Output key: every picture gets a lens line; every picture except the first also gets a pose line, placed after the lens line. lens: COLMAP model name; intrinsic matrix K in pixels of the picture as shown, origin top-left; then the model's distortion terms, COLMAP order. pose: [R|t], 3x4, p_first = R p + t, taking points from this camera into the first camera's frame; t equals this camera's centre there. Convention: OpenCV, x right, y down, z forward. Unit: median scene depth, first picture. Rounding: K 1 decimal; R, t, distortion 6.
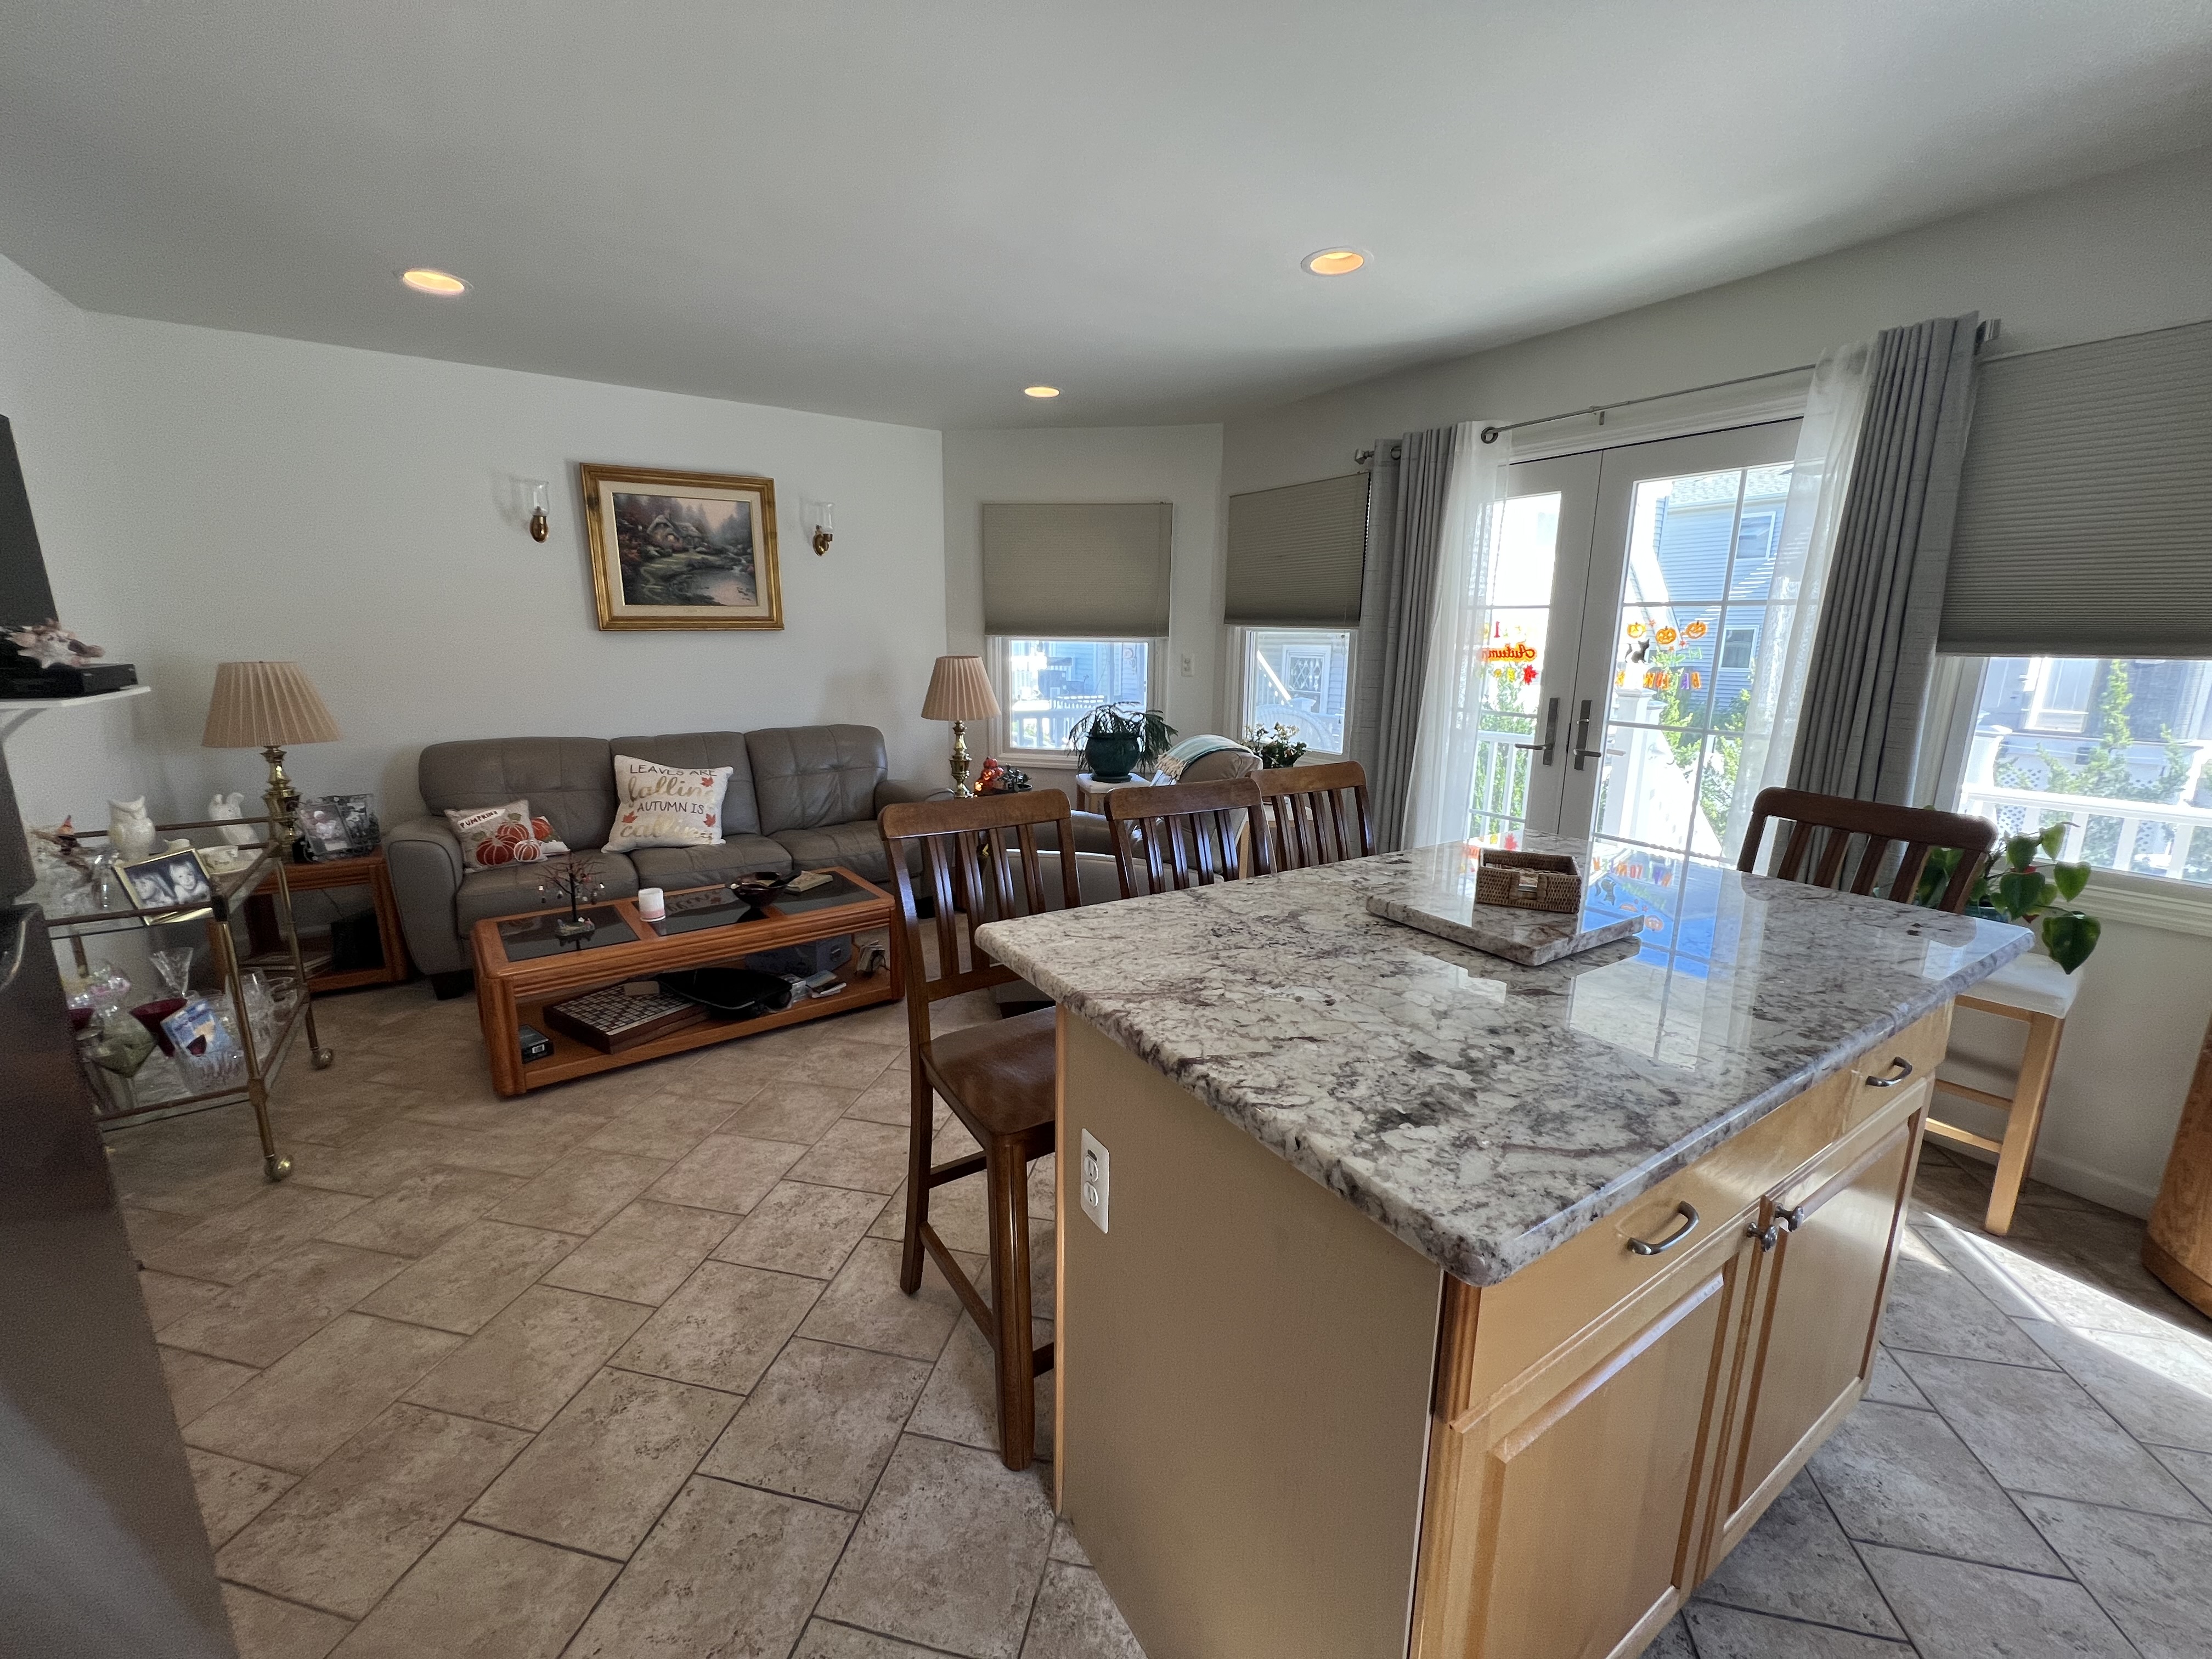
lens RADIAL K [[890.1, 0, 1104.2], [0, 890.1, 821.9], [0, 0, 1]] dist [-0.003390, 0.000371]
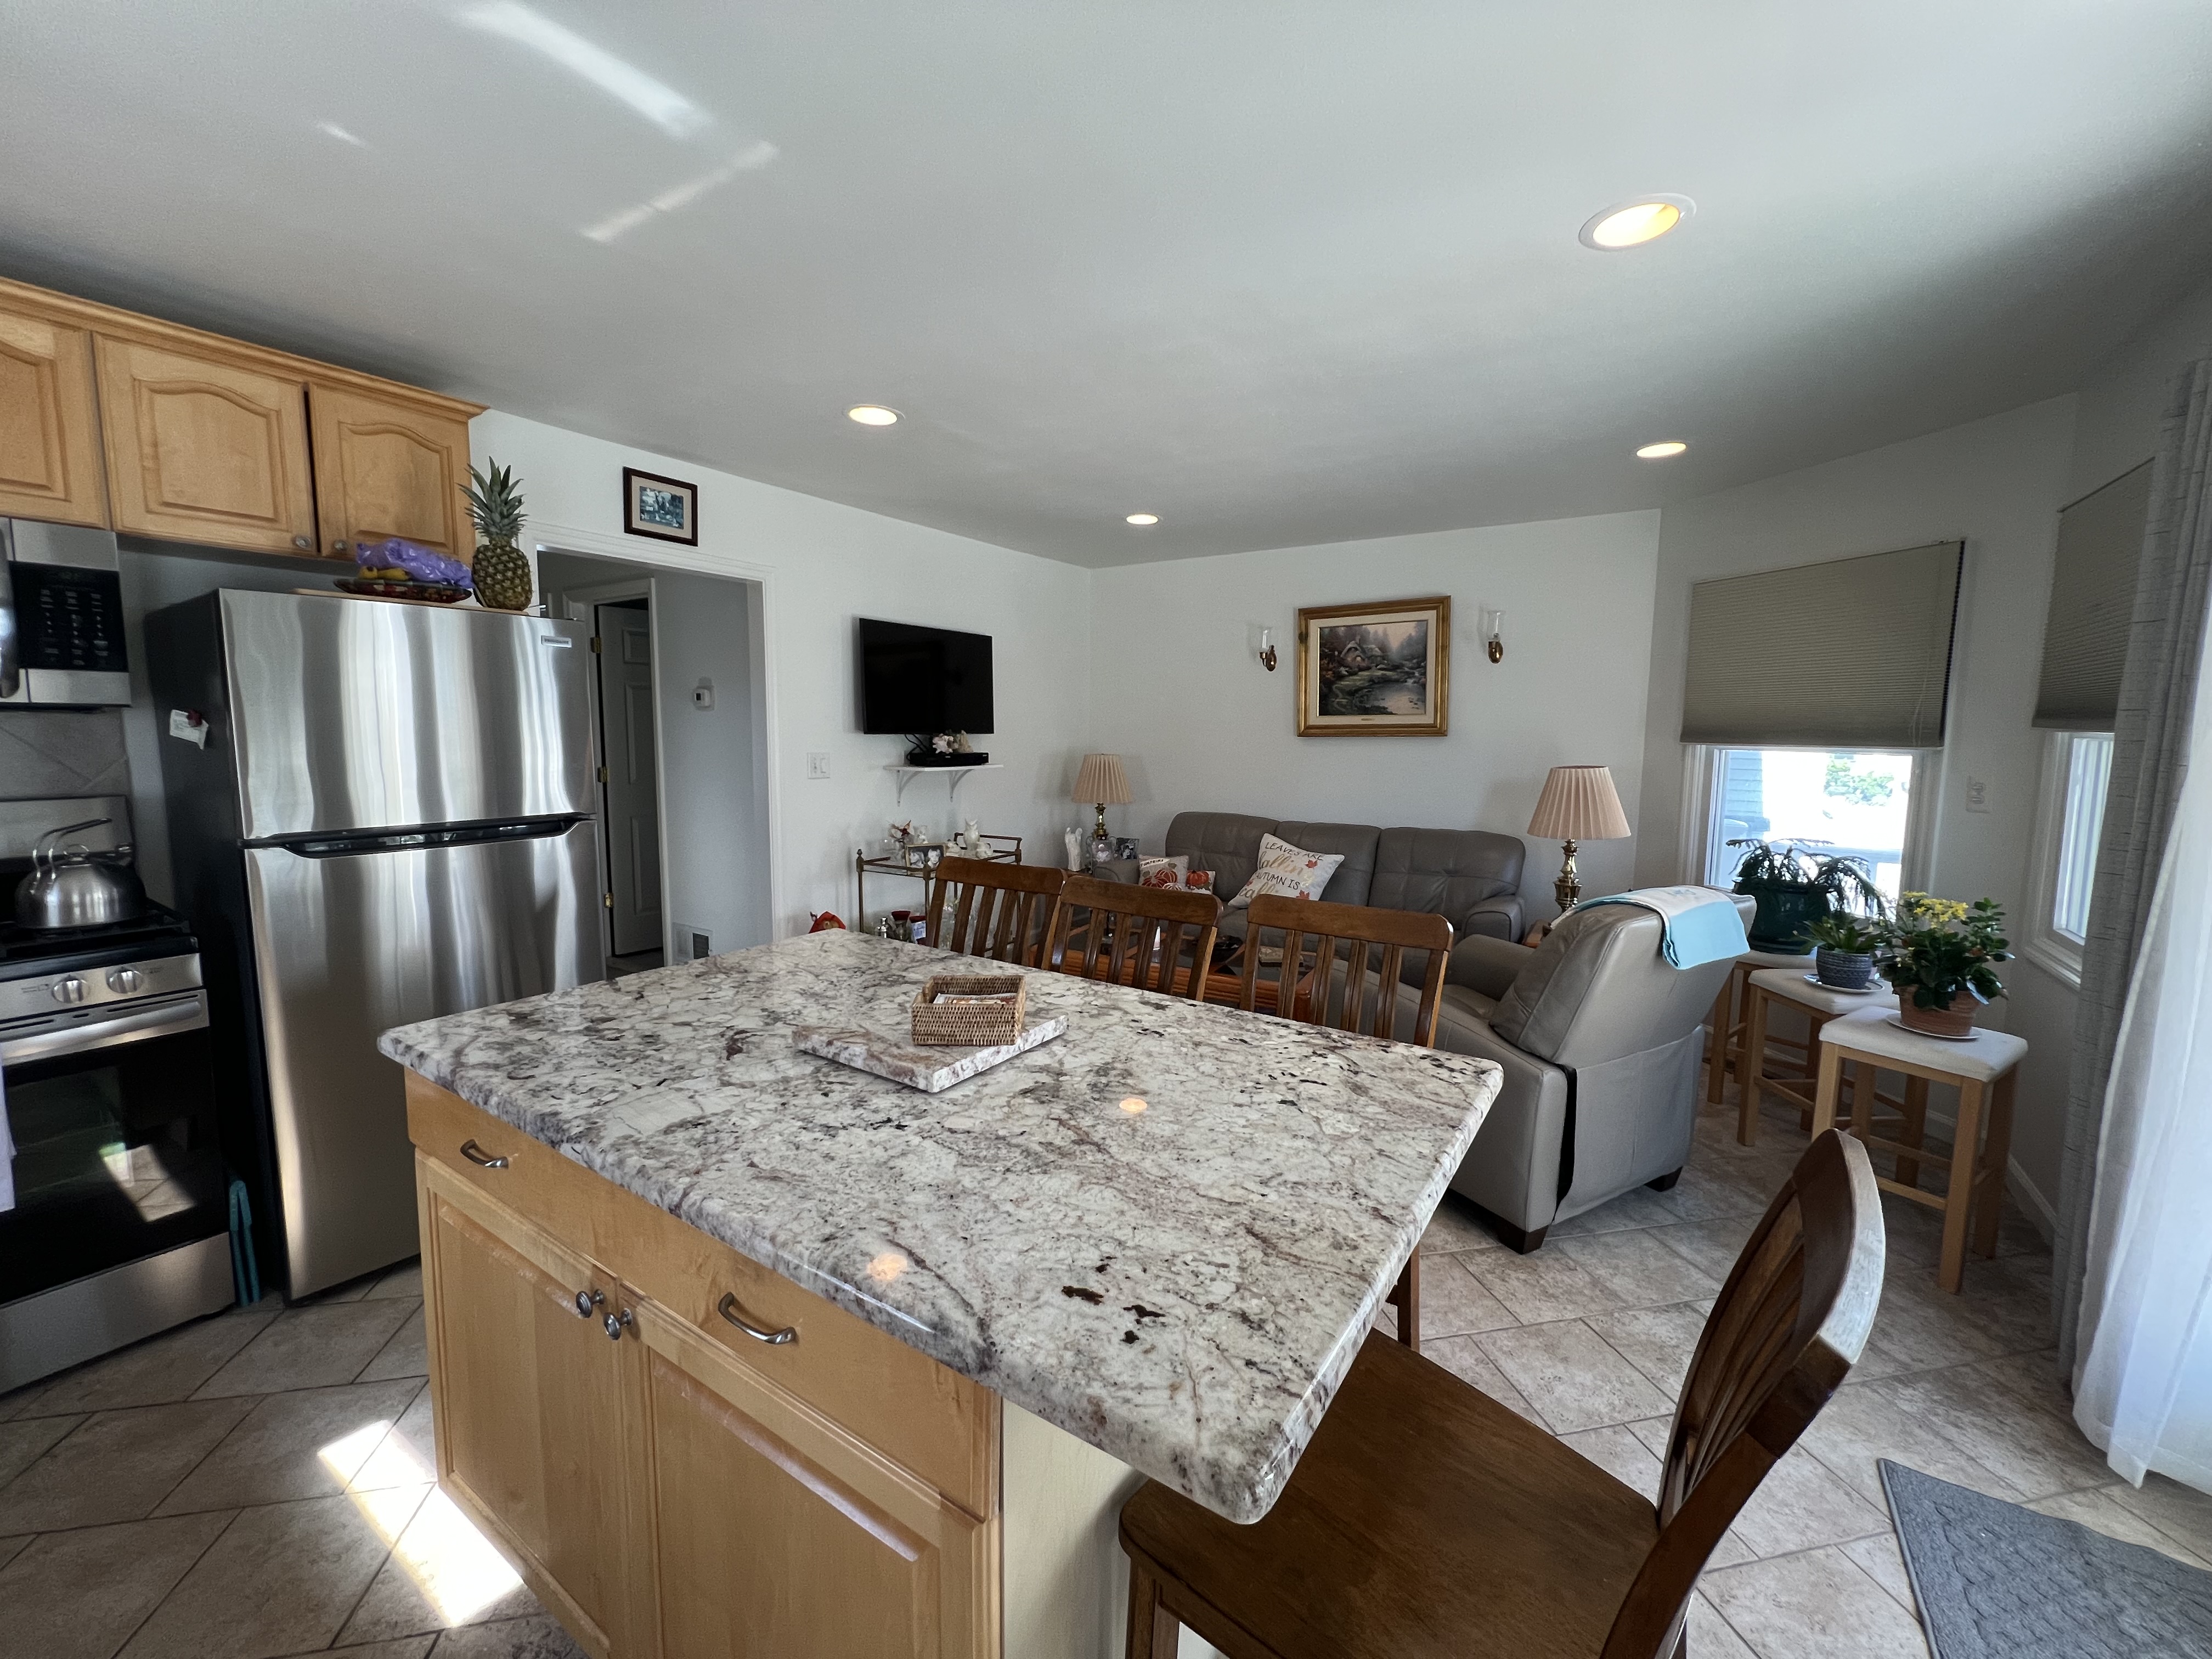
lens RADIAL K [[890.1, 0, 1104.2], [0, 890.1, 821.9], [0, 0, 1]] dist [-0.003390, 0.000371]
pose [[0.396438, 0.089205, -0.913717, 0.482540], [-0.193428, 0.981043, 0.011854, -0.057496], [0.897453, 0.172039, 0.406178, 0.259536]]
